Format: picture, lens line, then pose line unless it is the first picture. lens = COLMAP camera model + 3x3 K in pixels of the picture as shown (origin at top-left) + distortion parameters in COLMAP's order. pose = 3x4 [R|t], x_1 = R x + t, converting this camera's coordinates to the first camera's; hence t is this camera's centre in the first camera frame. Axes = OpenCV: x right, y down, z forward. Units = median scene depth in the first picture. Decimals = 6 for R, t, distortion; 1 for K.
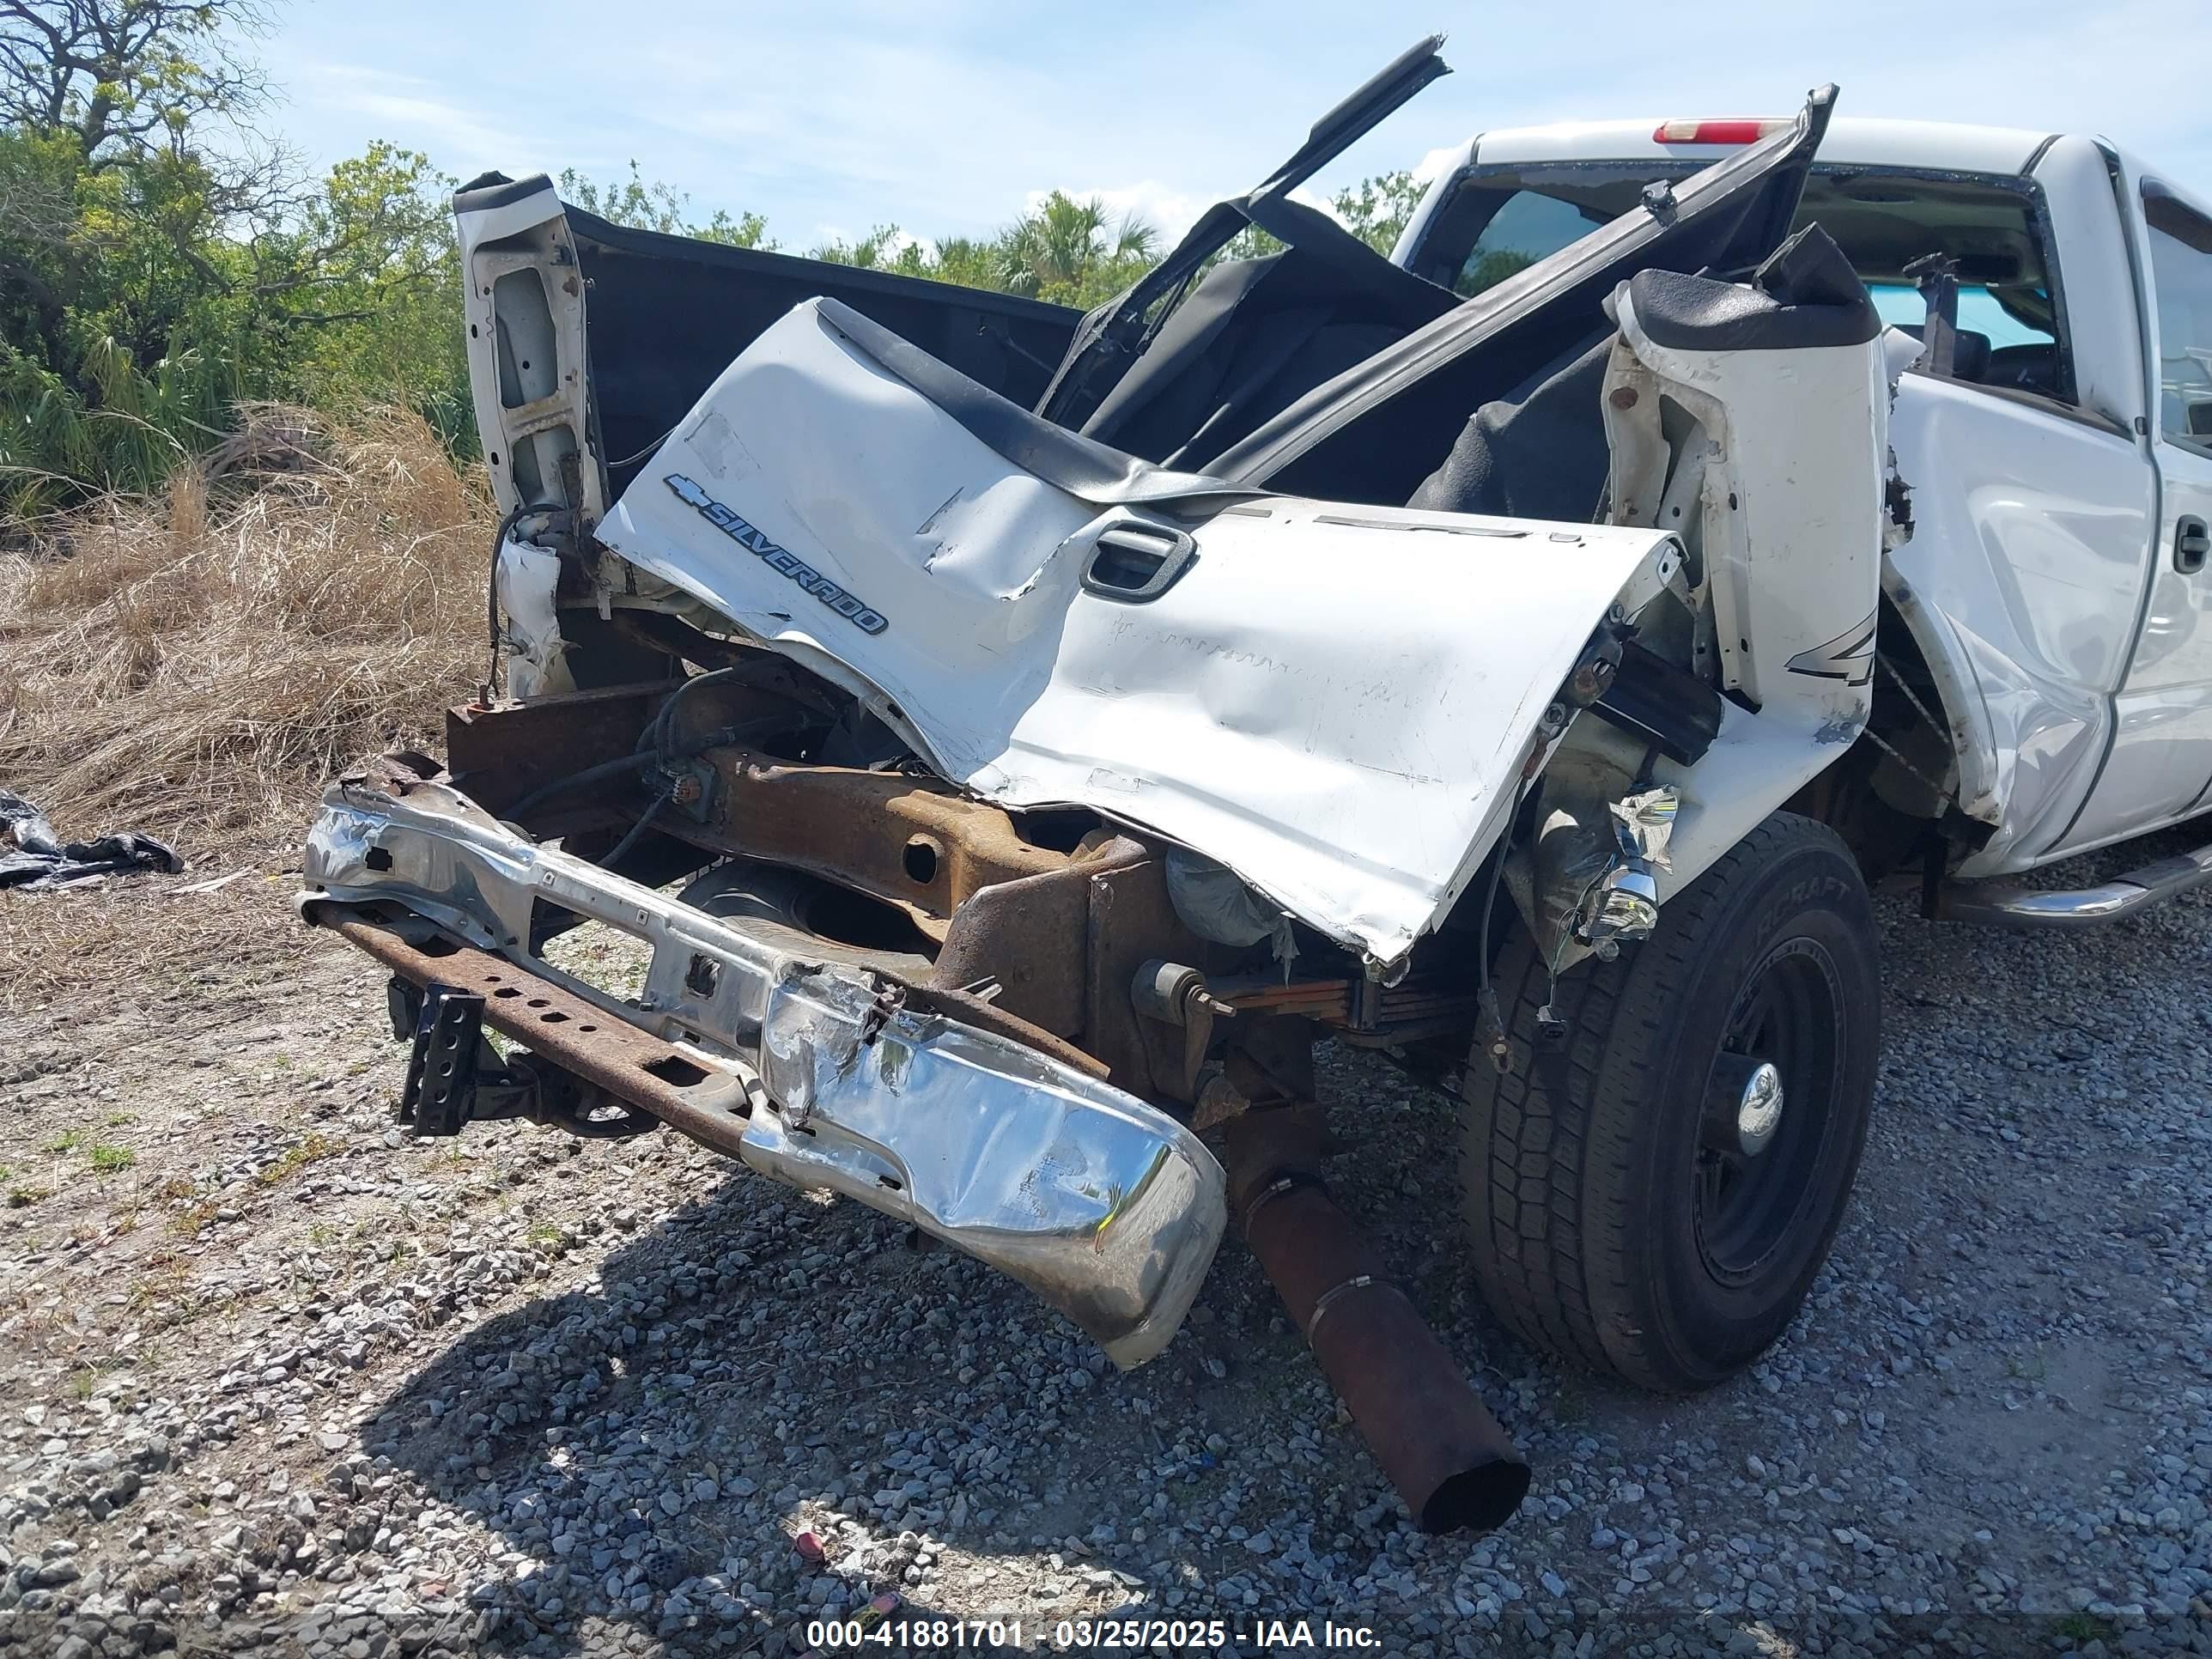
lens RADIAL K [[1728.3, 0, 1086.6], [0, 1728.3, 836.4], [0, 0, 1]] dist [-0.005436, 0.004616]
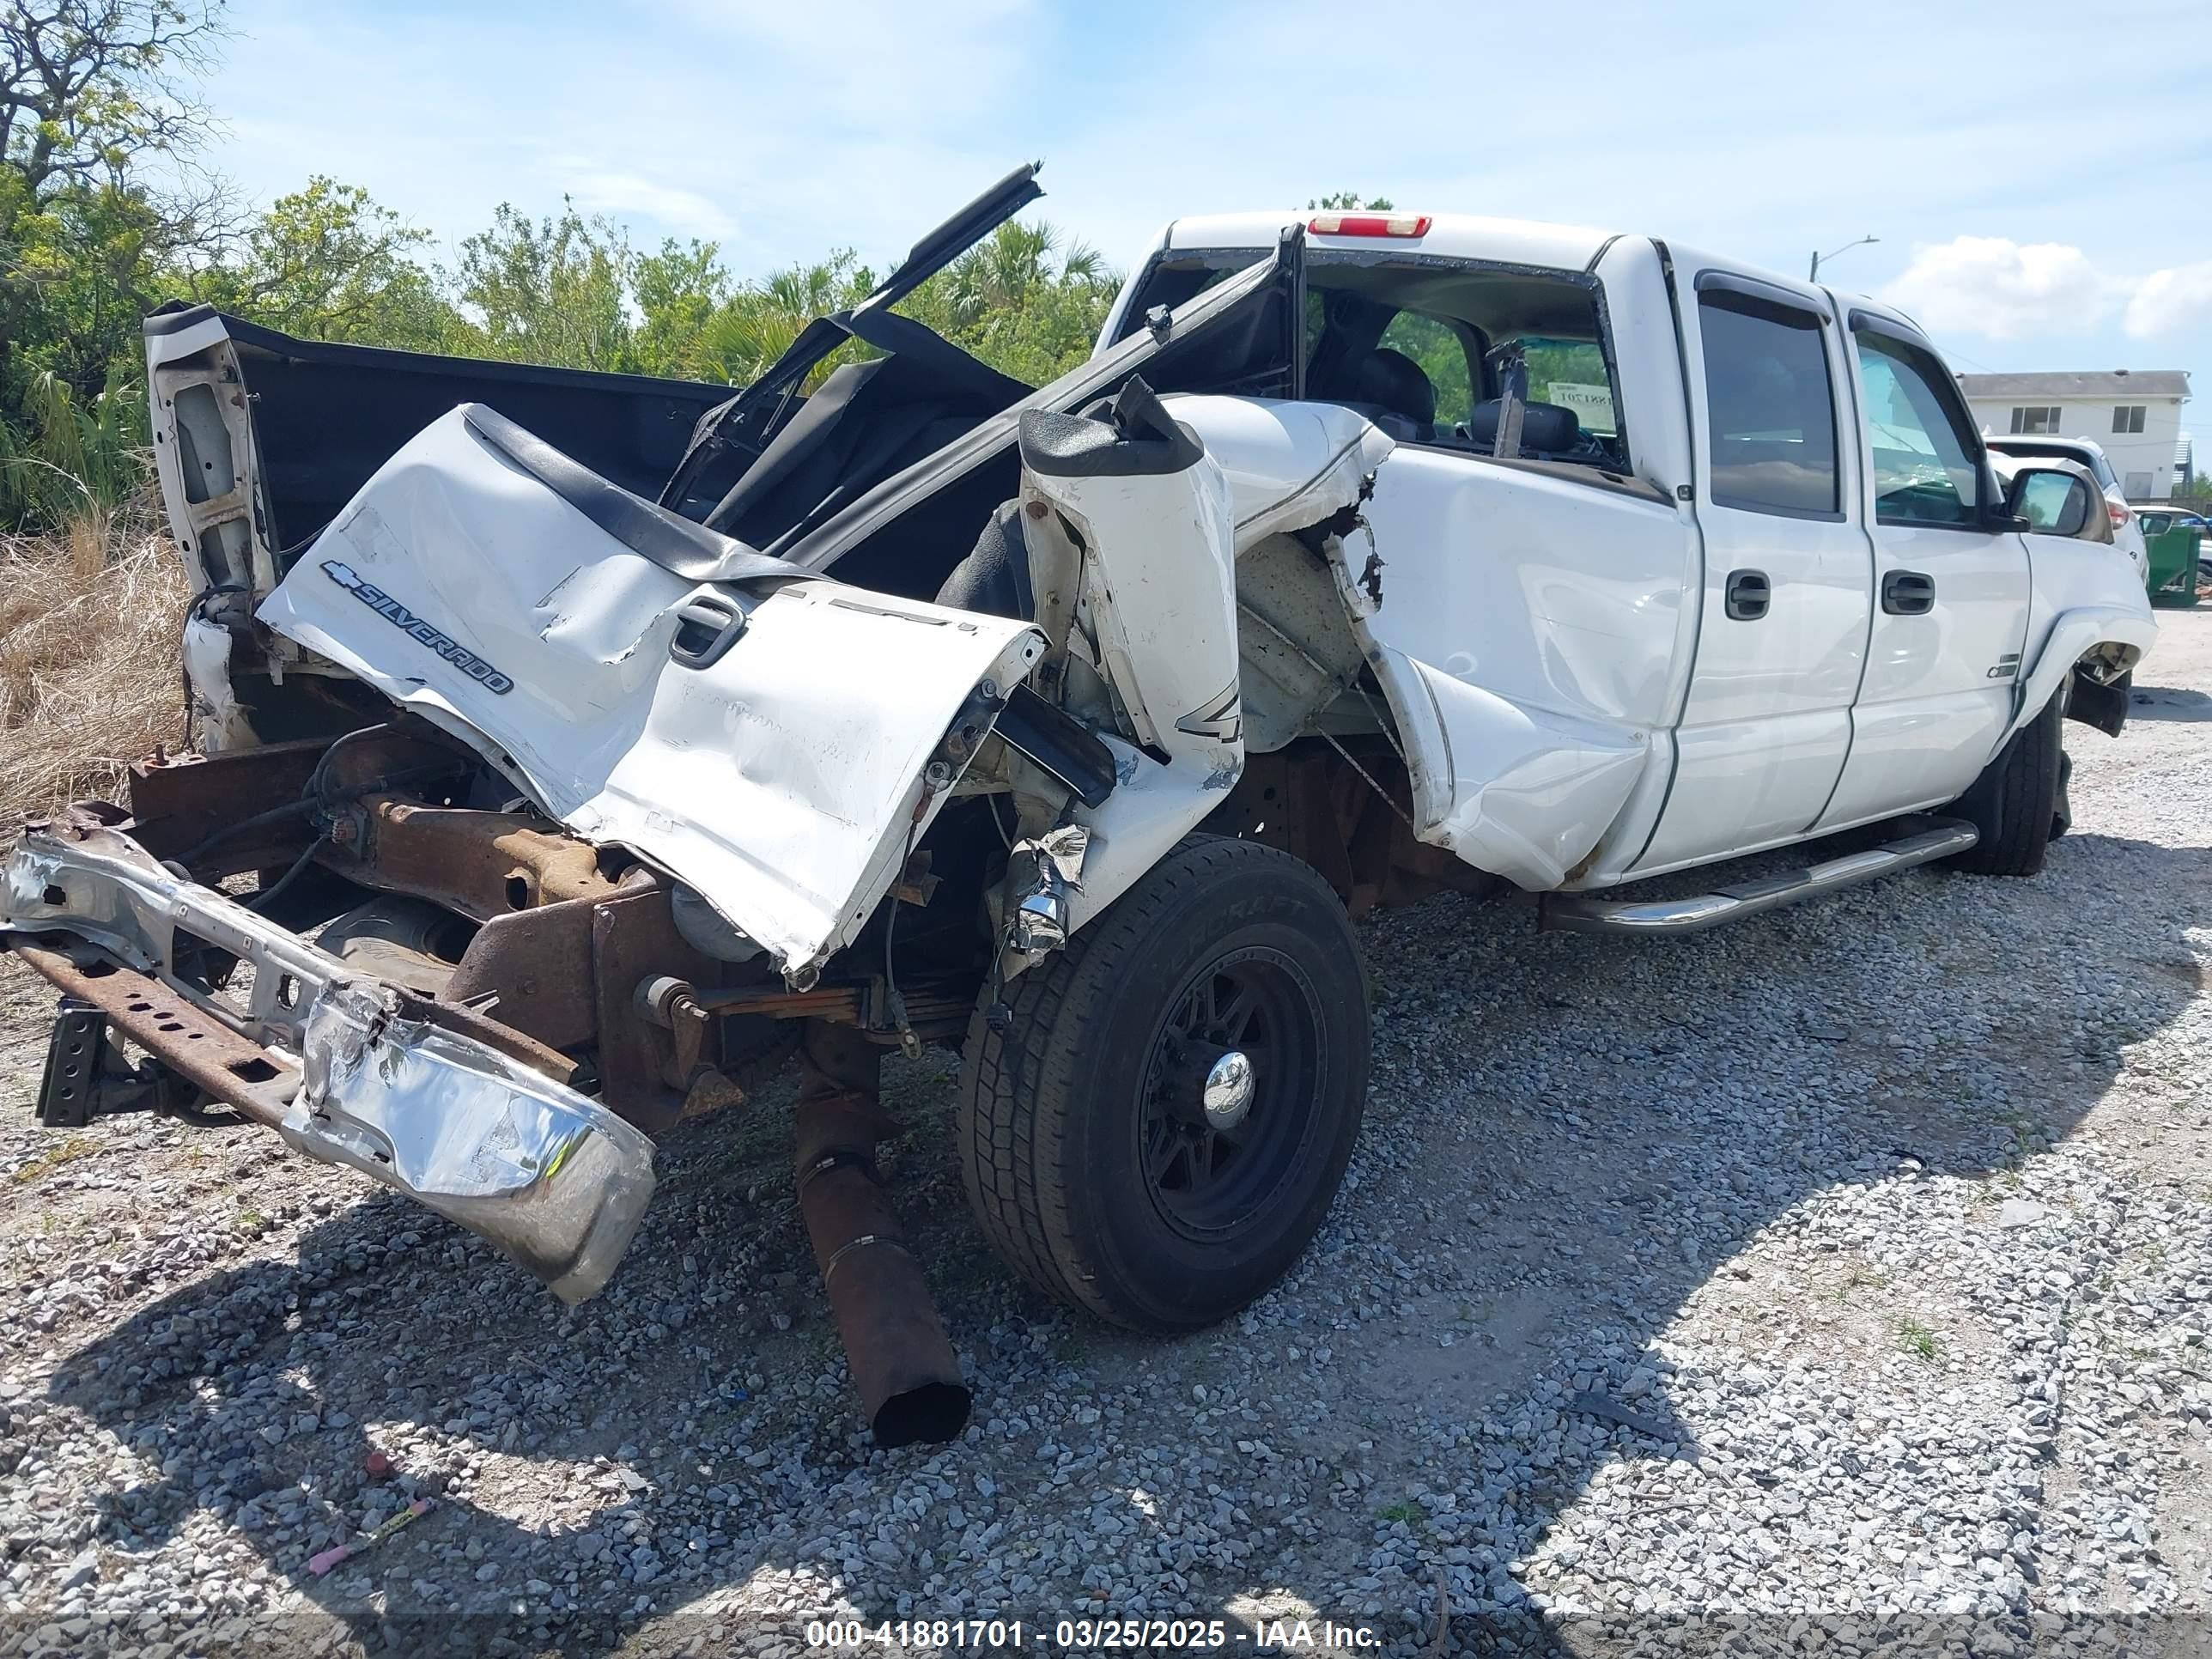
lens RADIAL K [[1711.3, 0, 1070.5], [0, 1711.3, 843.5], [0, 0, 1]] dist [0.011330, -0.010510]
pose [[0.999915, -0.010707, 0.007446, 0.249268], [0.010734, 0.999936, -0.003699, -0.009780], [-0.007406, 0.003779, 0.999965, -0.156581]]
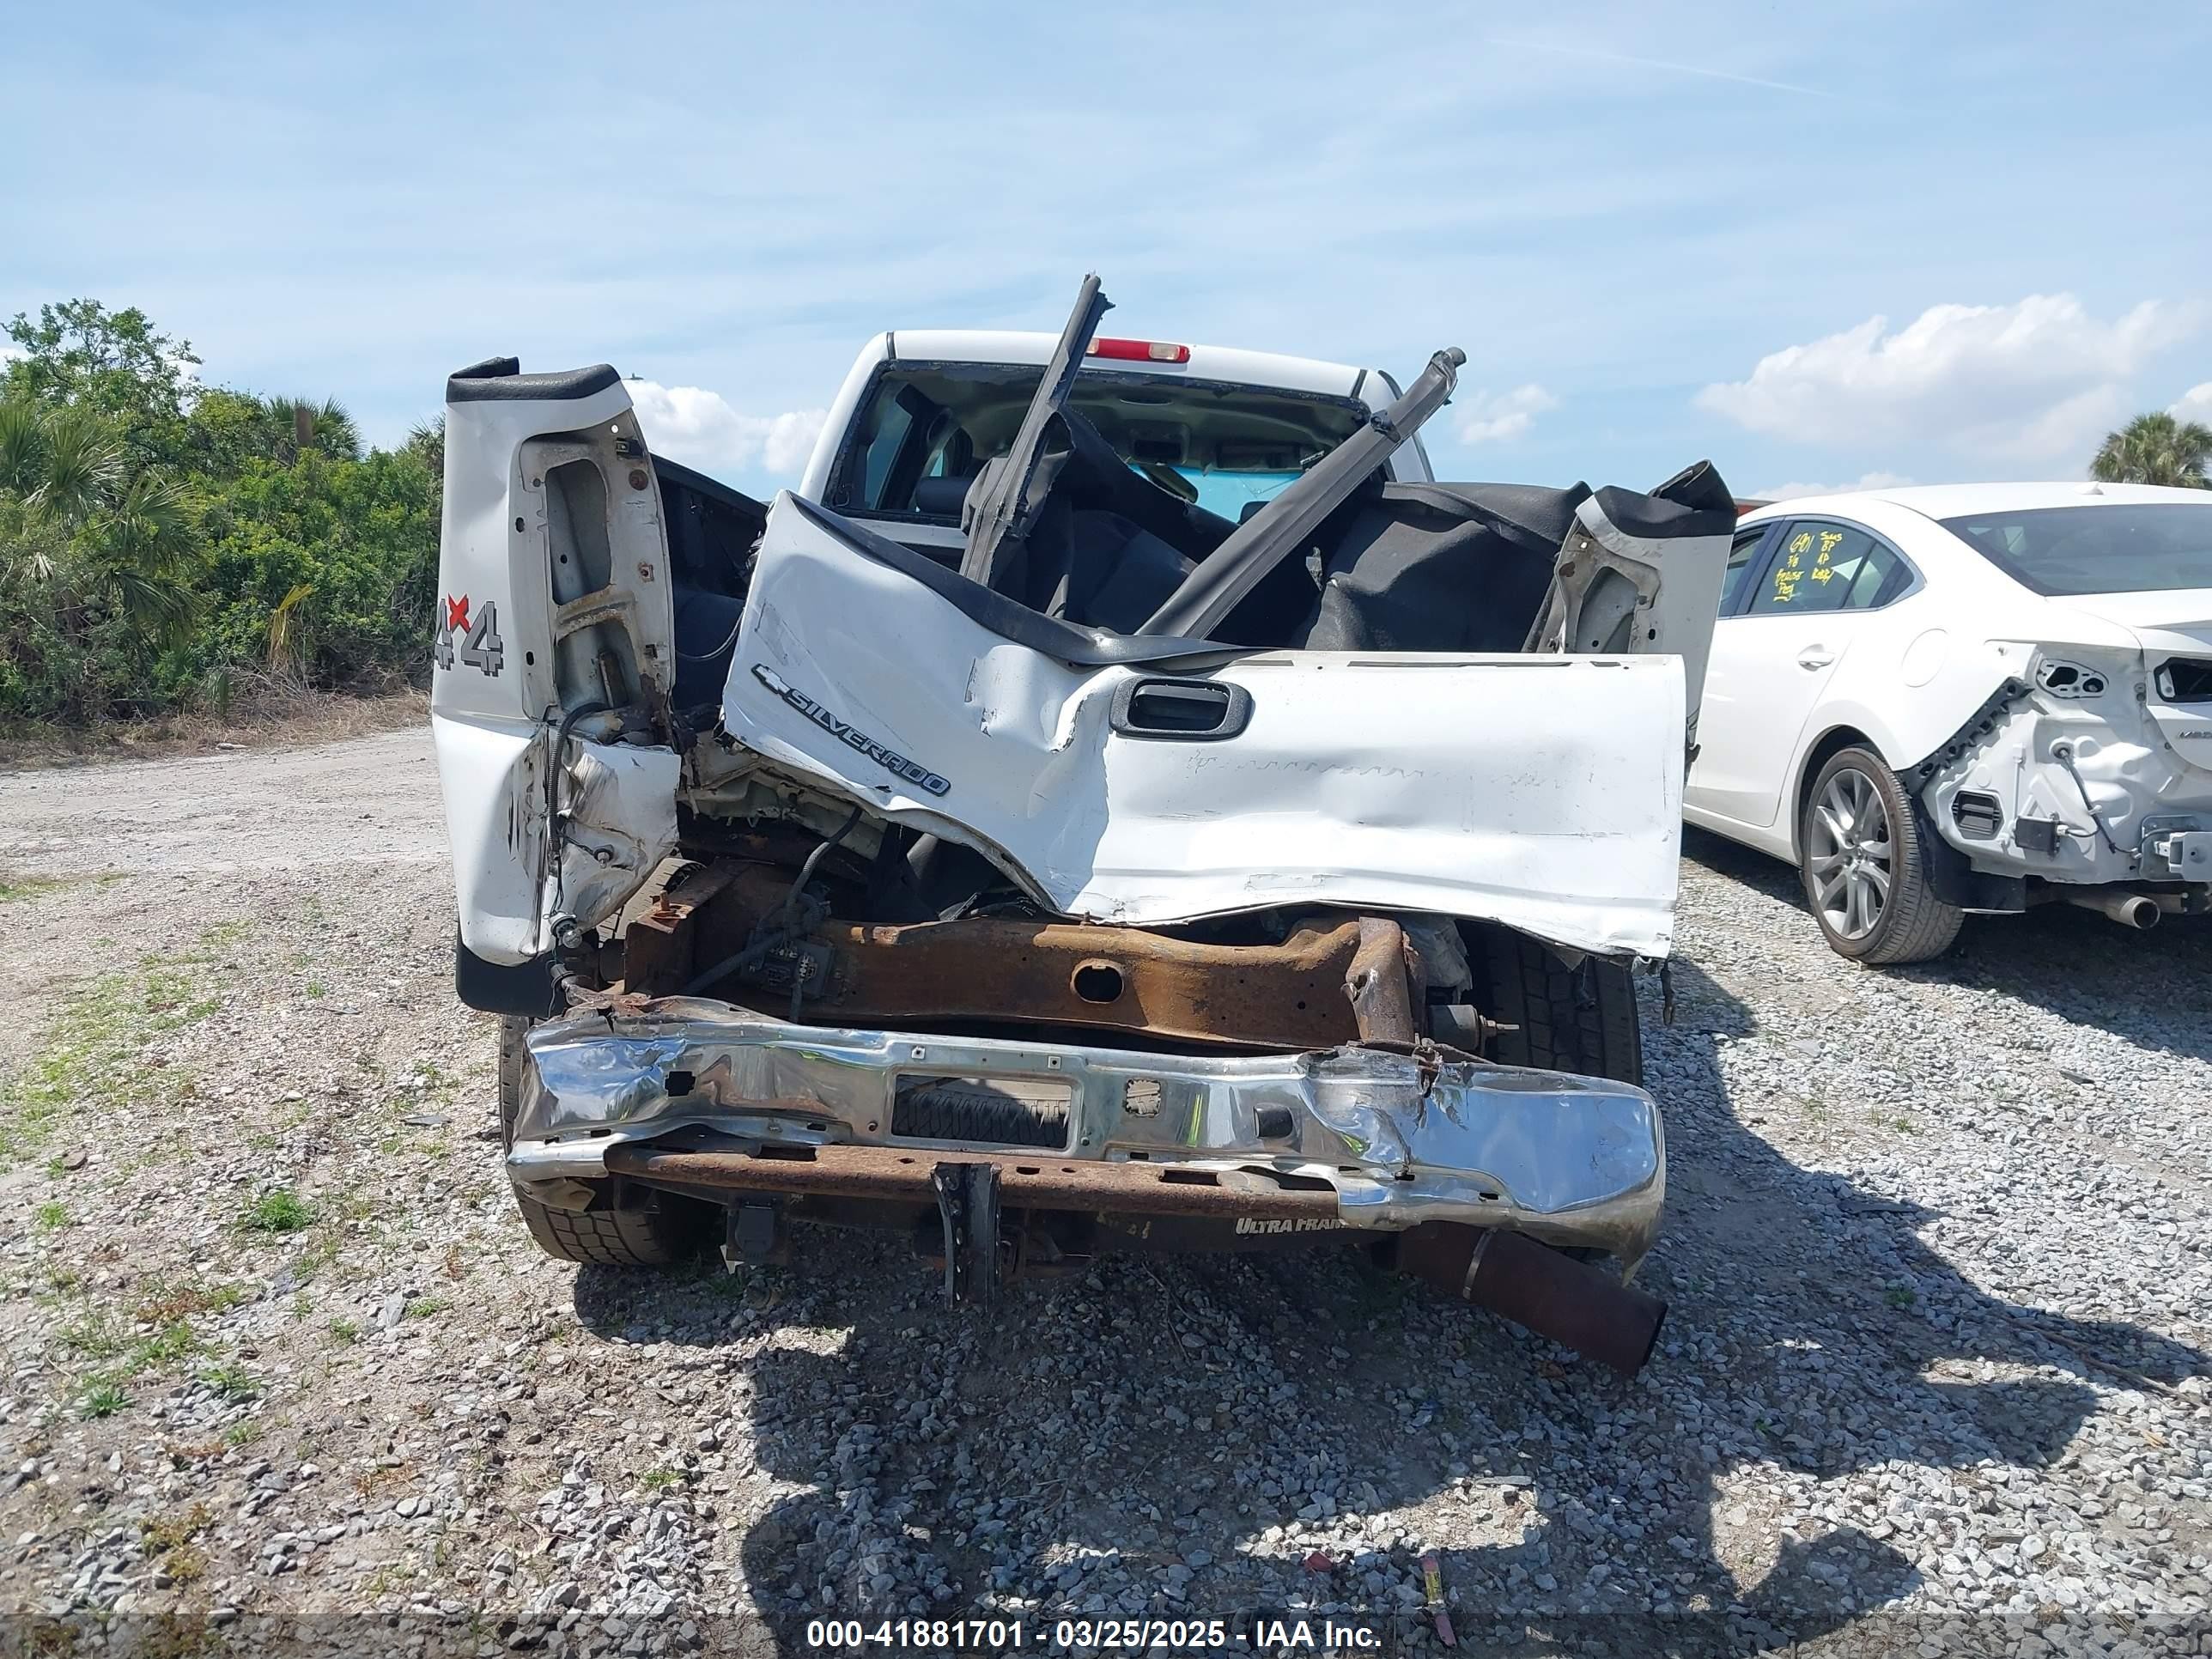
lens RADIAL K [[1656.0, 0, 1040.5], [0, 1656.0, 857.6], [0, 0, 1]] dist [0.142428, -0.181728]
pose [[0.775668, -0.136497, 0.616204, -0.736311], [0.173497, 0.984834, -0.000241, -0.067975], [-0.606826, 0.107096, 0.787586, 0.135997]]
